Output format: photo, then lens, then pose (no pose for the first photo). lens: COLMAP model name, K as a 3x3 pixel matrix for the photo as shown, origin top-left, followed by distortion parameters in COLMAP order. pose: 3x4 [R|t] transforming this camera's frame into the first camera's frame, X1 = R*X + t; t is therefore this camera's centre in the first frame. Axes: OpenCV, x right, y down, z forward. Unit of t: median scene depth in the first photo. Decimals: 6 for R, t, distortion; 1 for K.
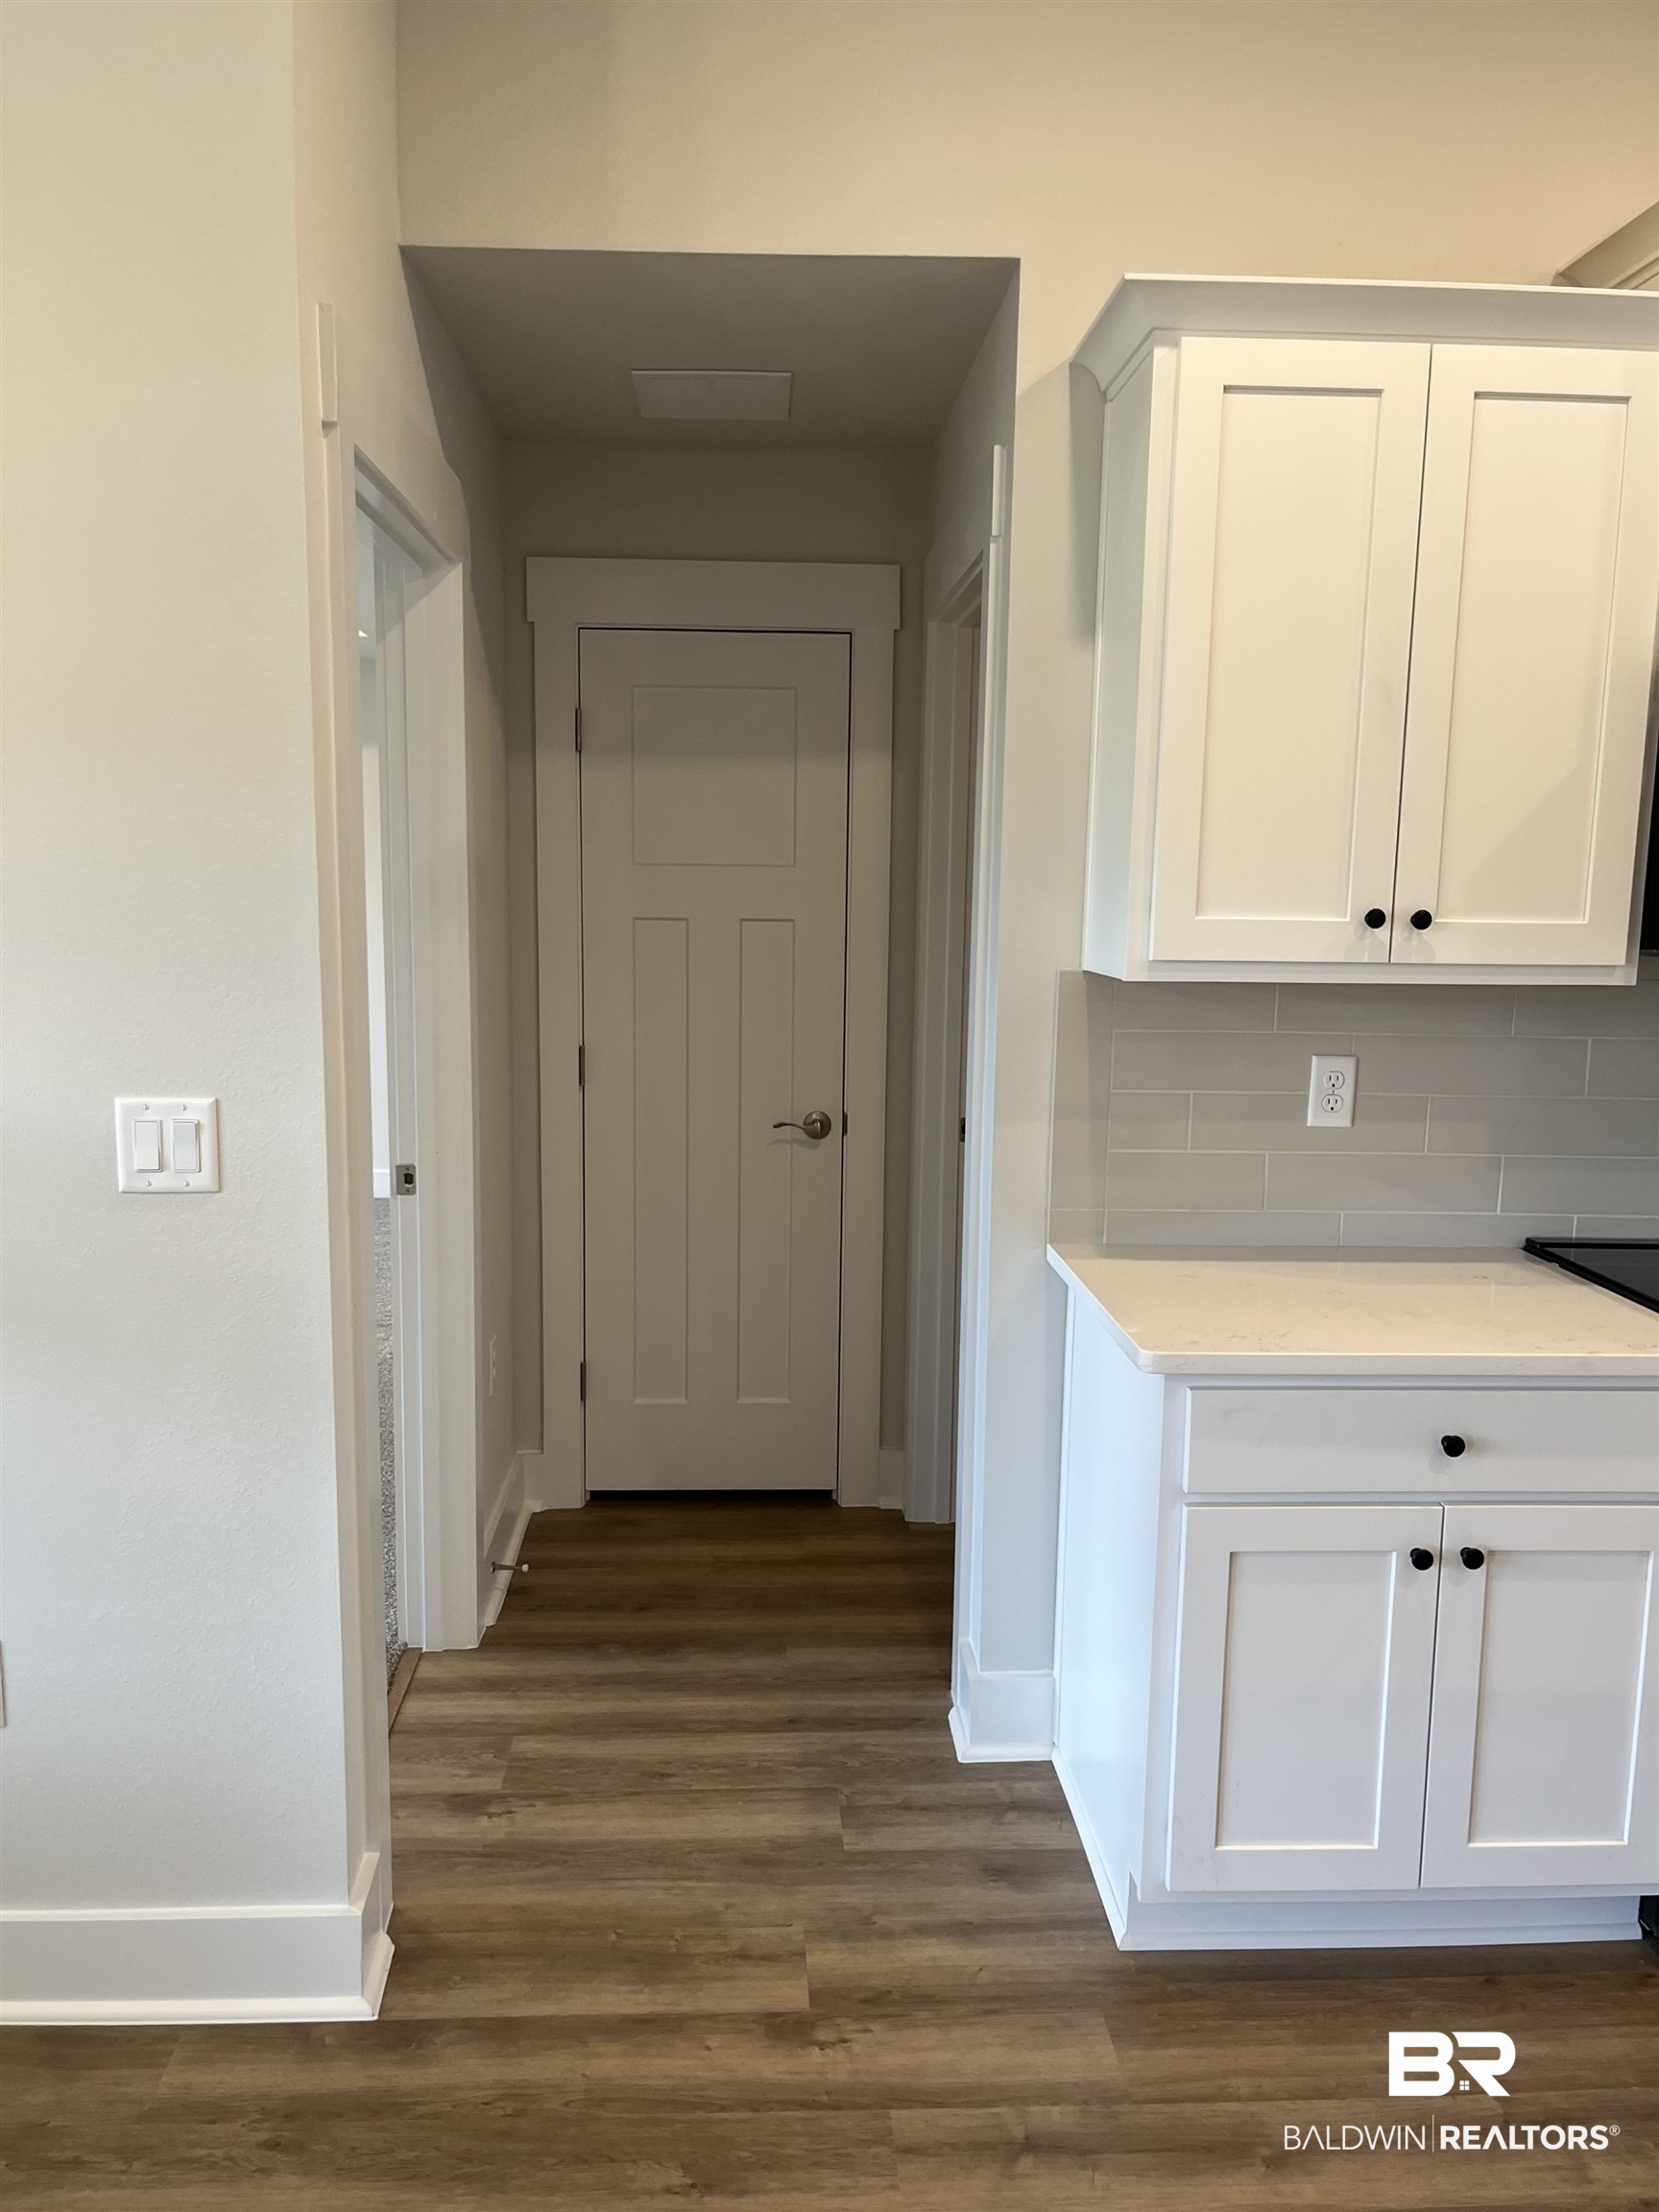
lens RADIAL K [[1670.5, 0, 826.5], [0, 1670.5, 1147.2], [0, 0, 1]] dist [0.081043, -0.109031]
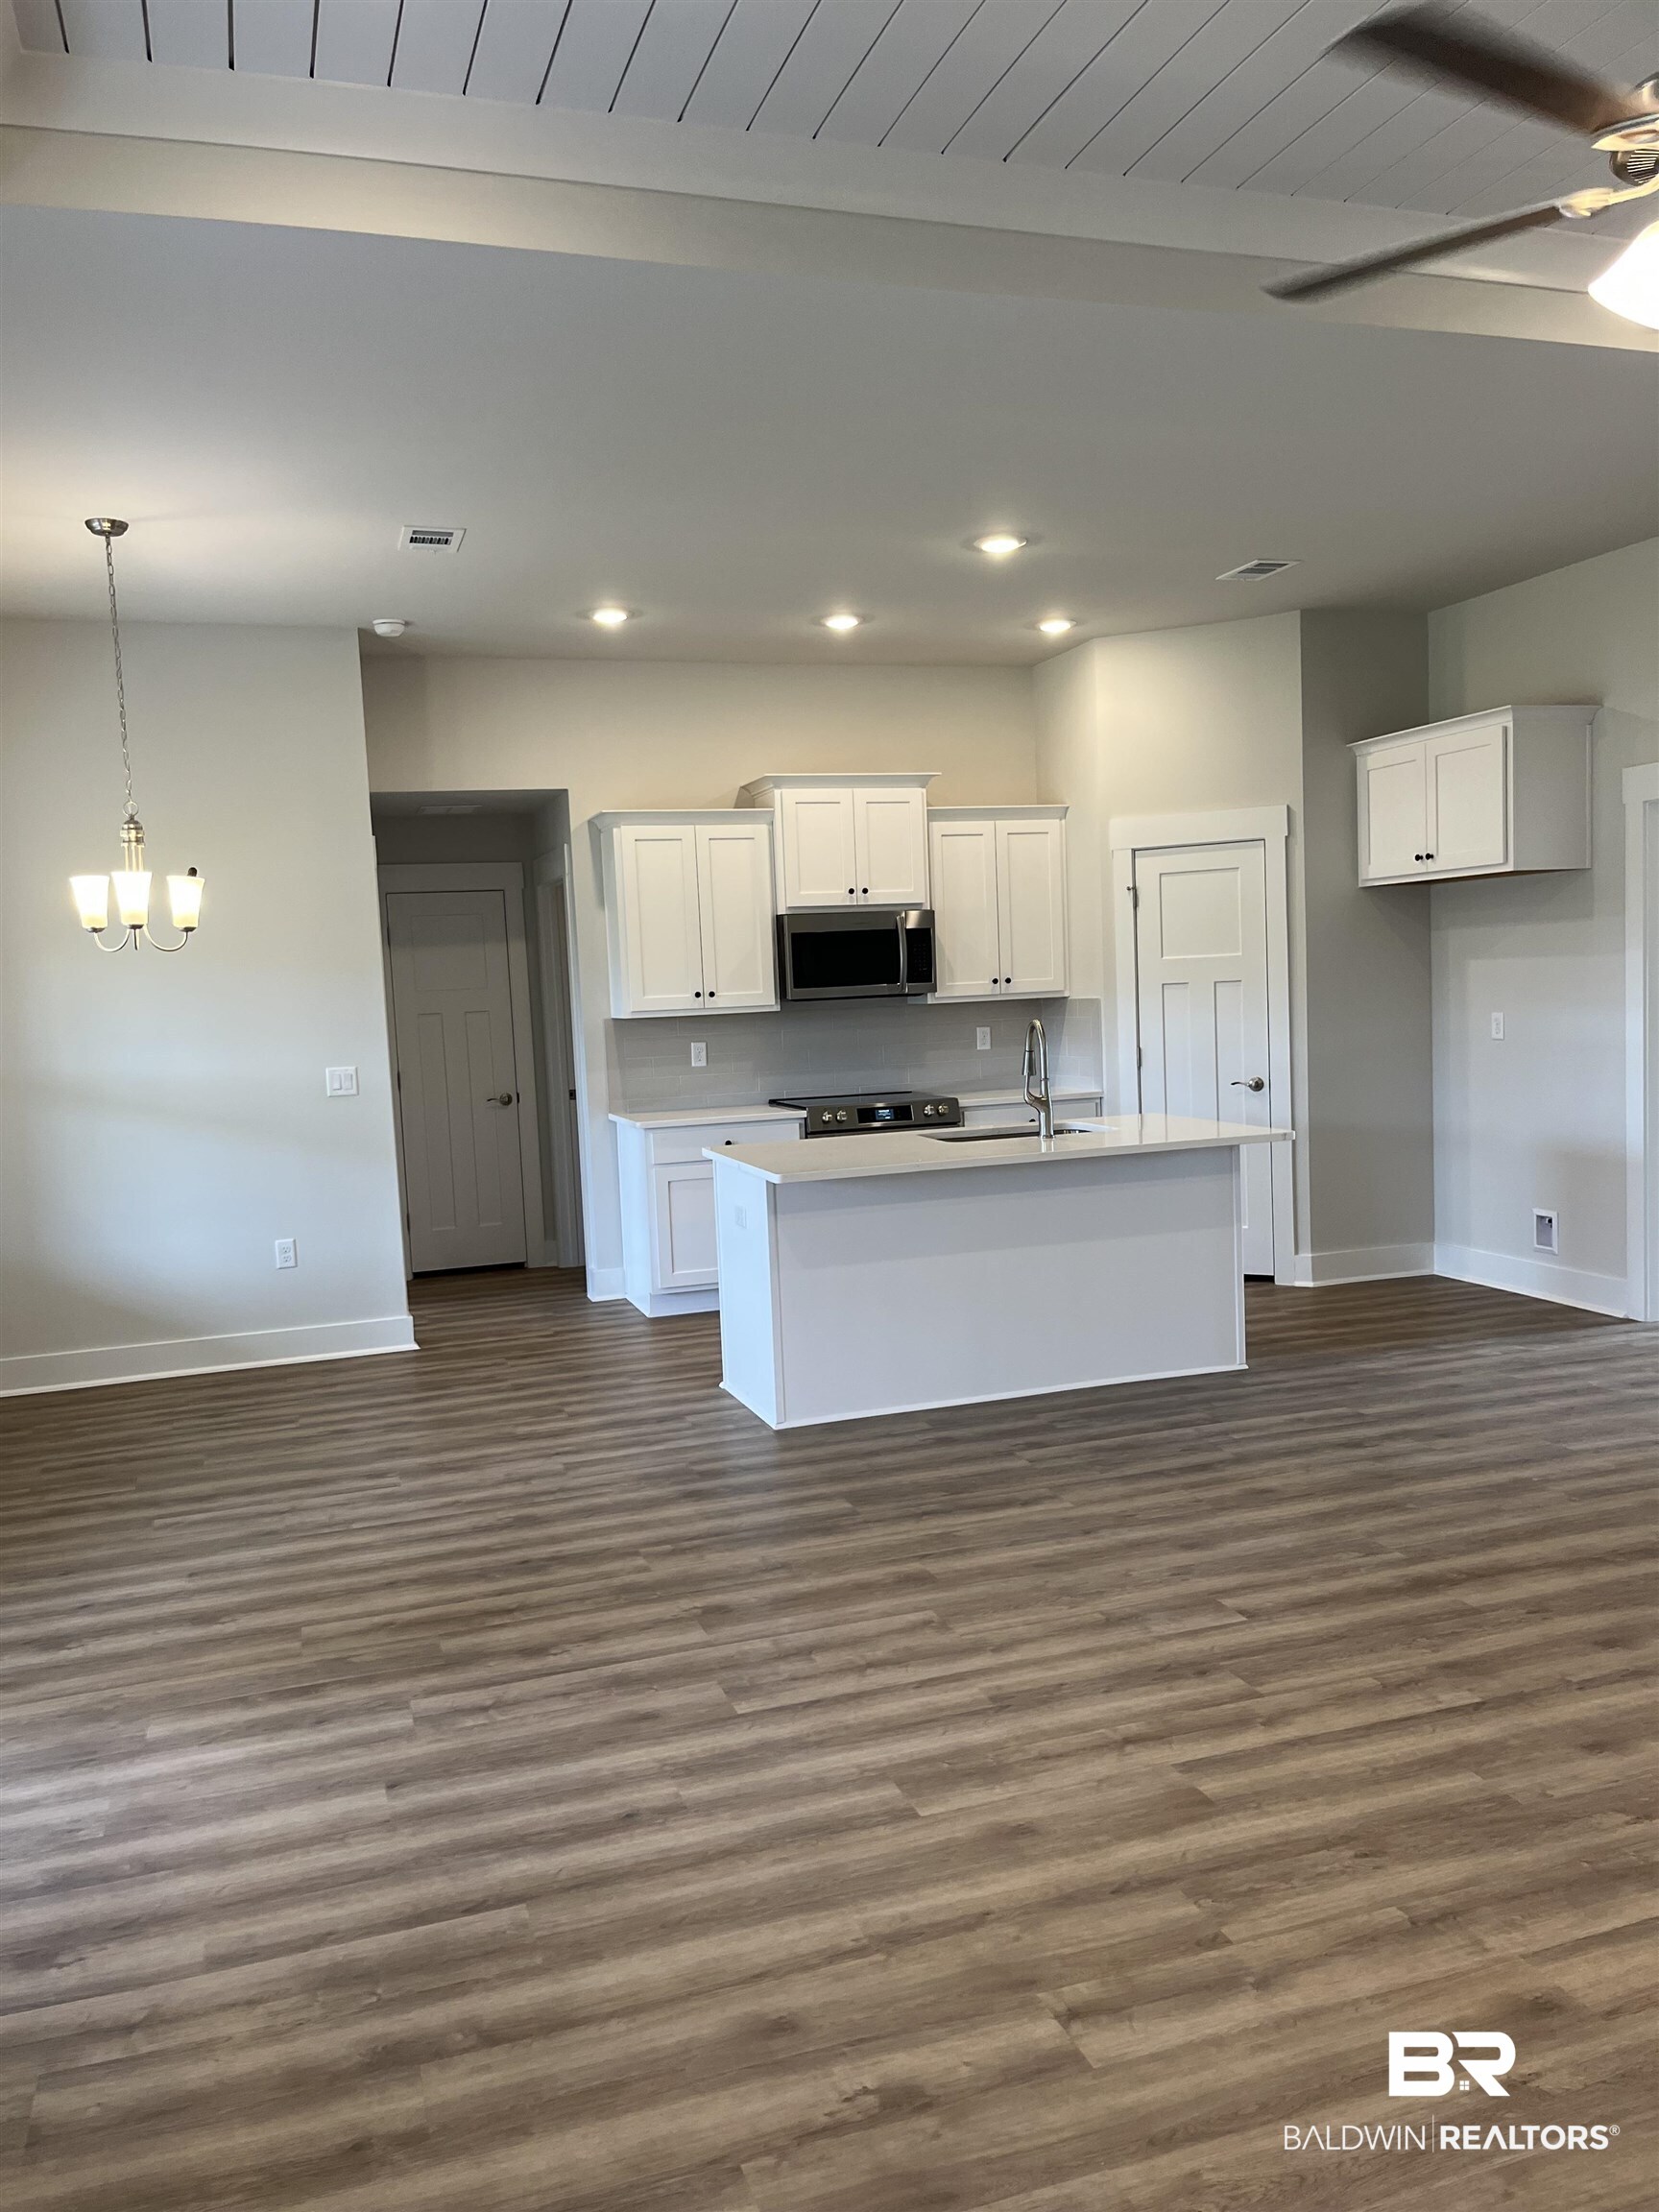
lens RADIAL K [[1670.5, 0, 826.5], [0, 1670.5, 1147.2], [0, 0, 1]] dist [0.081043, -0.109031]
pose [[0.962608, -0.083272, 0.257783, -0.269561], [0.099304, 0.993811, -0.049787, 0.314865], [-0.252042, 0.073524, 0.964919, -1.983176]]
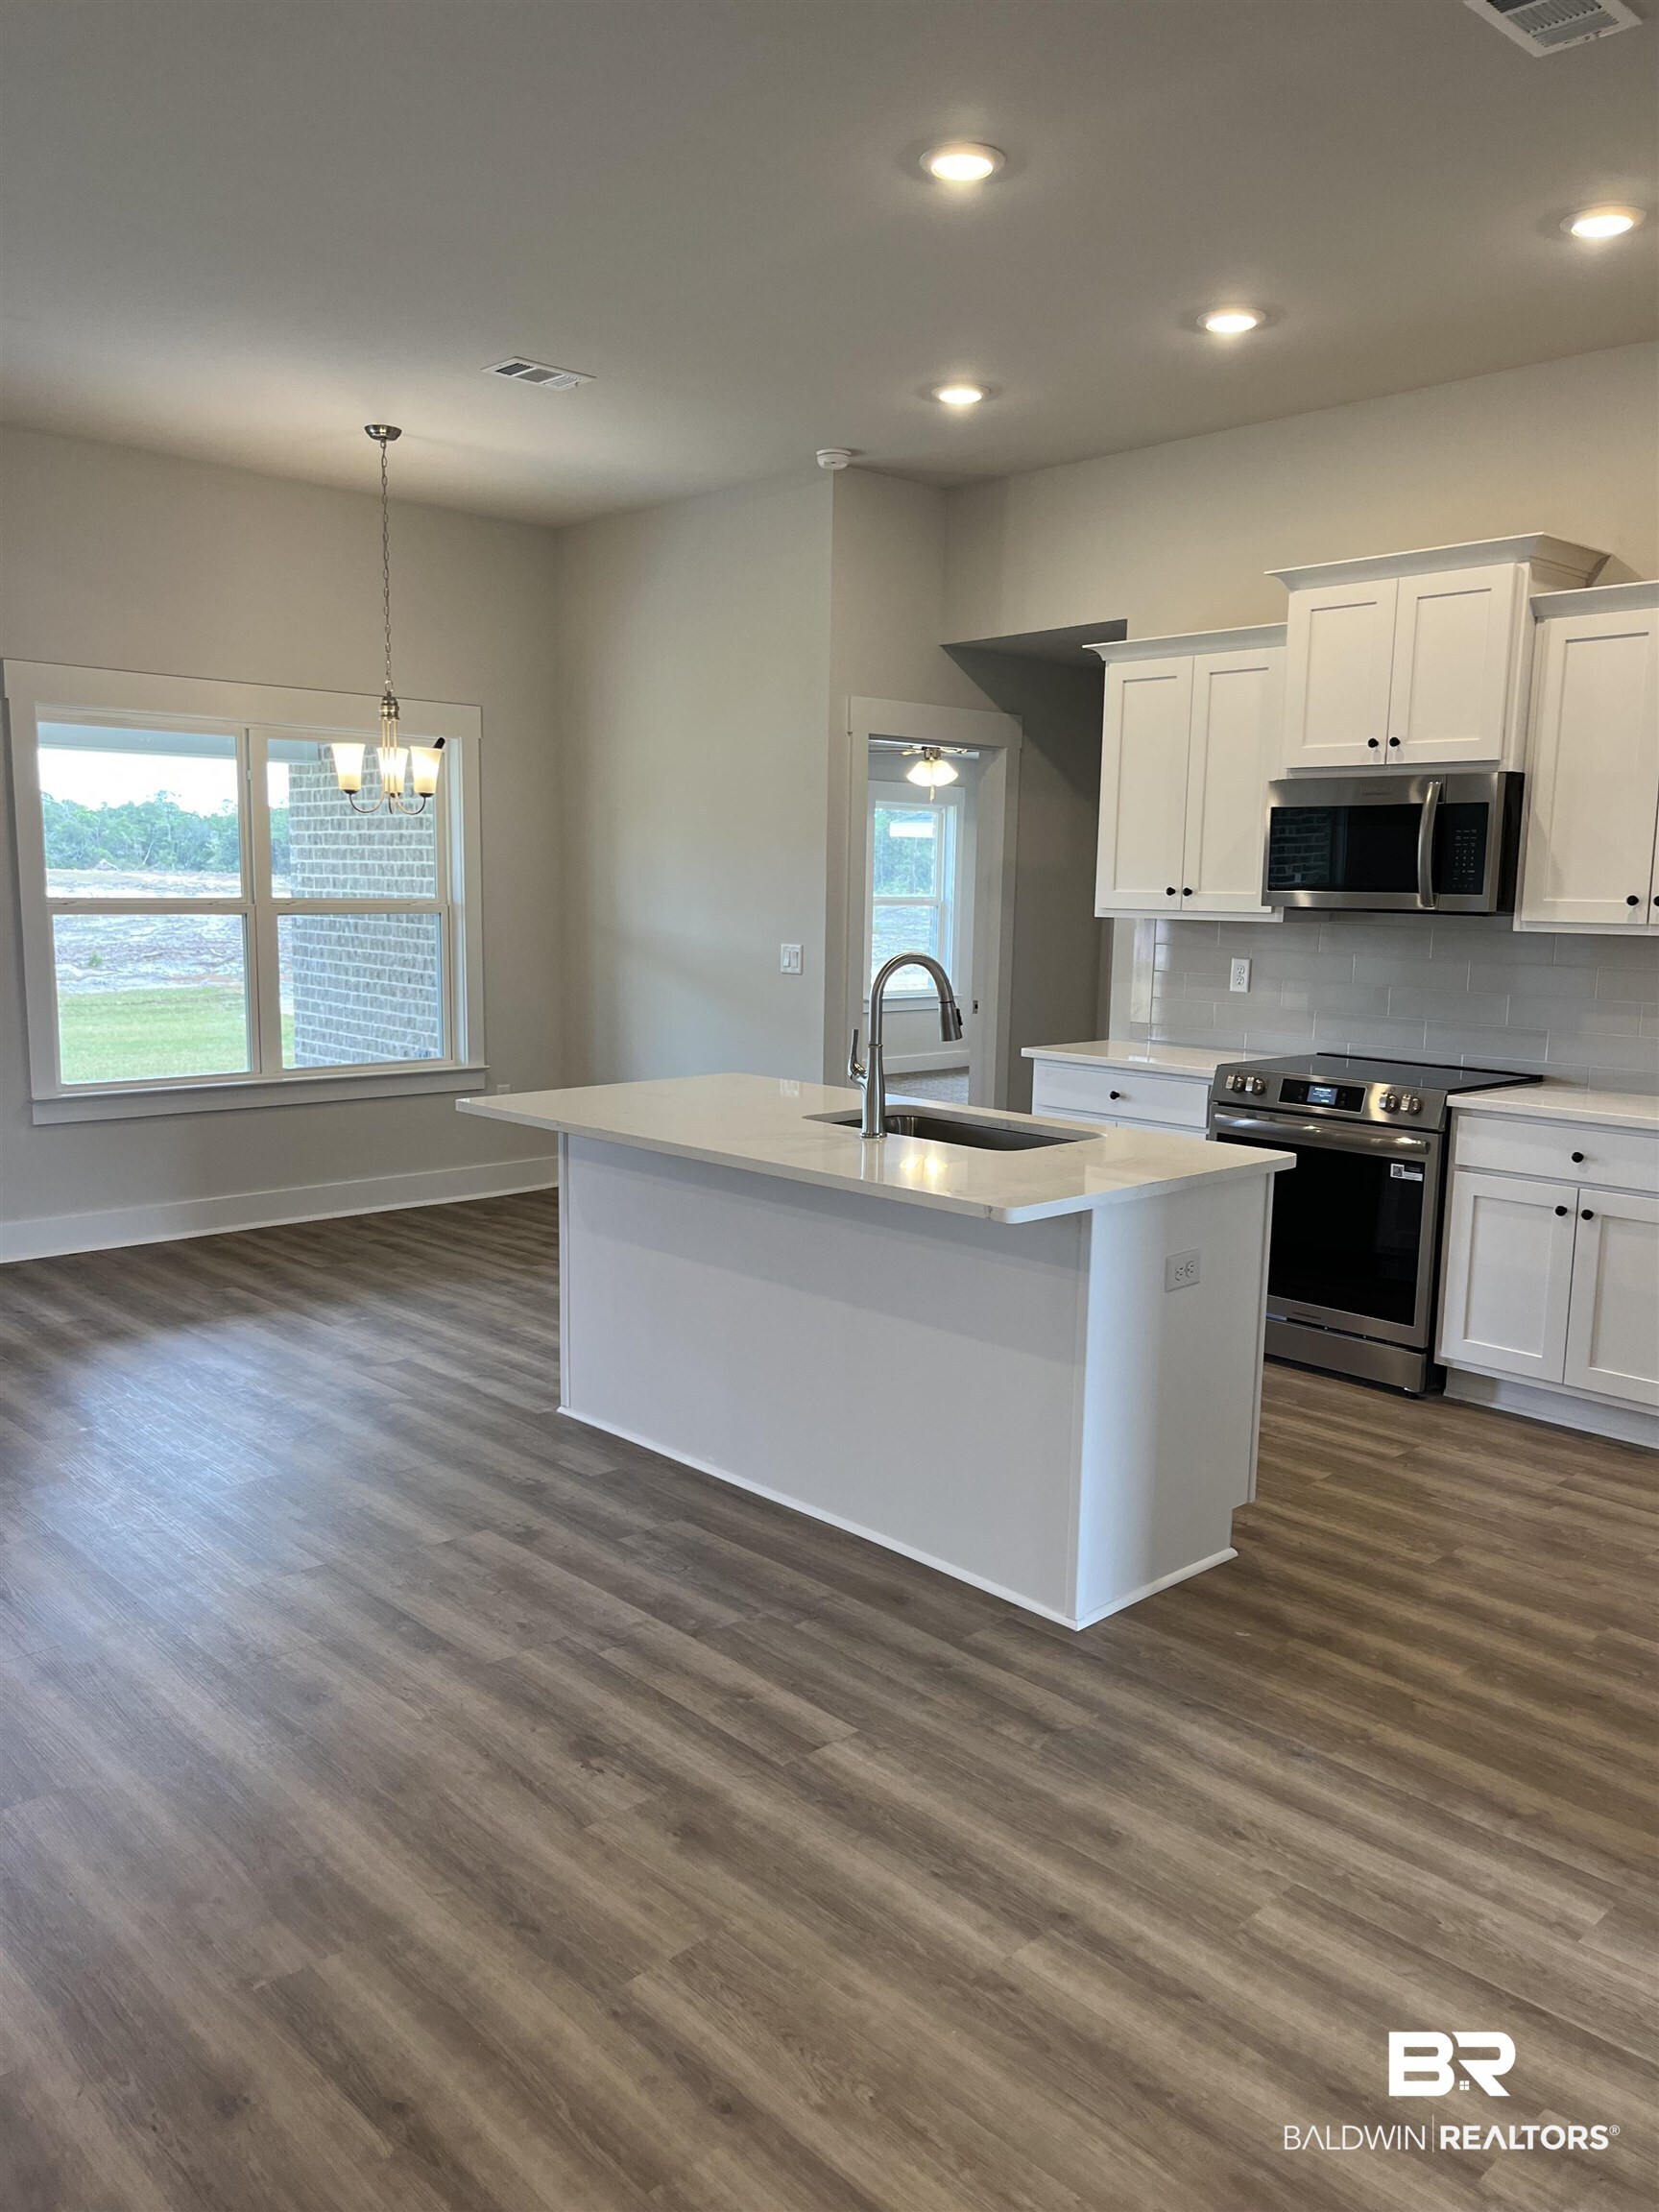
lens RADIAL K [[1670.5, 0, 826.5], [0, 1670.5, 1147.2], [0, 0, 1]] dist [0.081043, -0.109031]
pose [[0.641232, 0.118531, -0.758137, 1.694116], [-0.127684, 0.990706, 0.046897, 0.161991], [0.756650, 0.066730, 0.650406, -0.836825]]
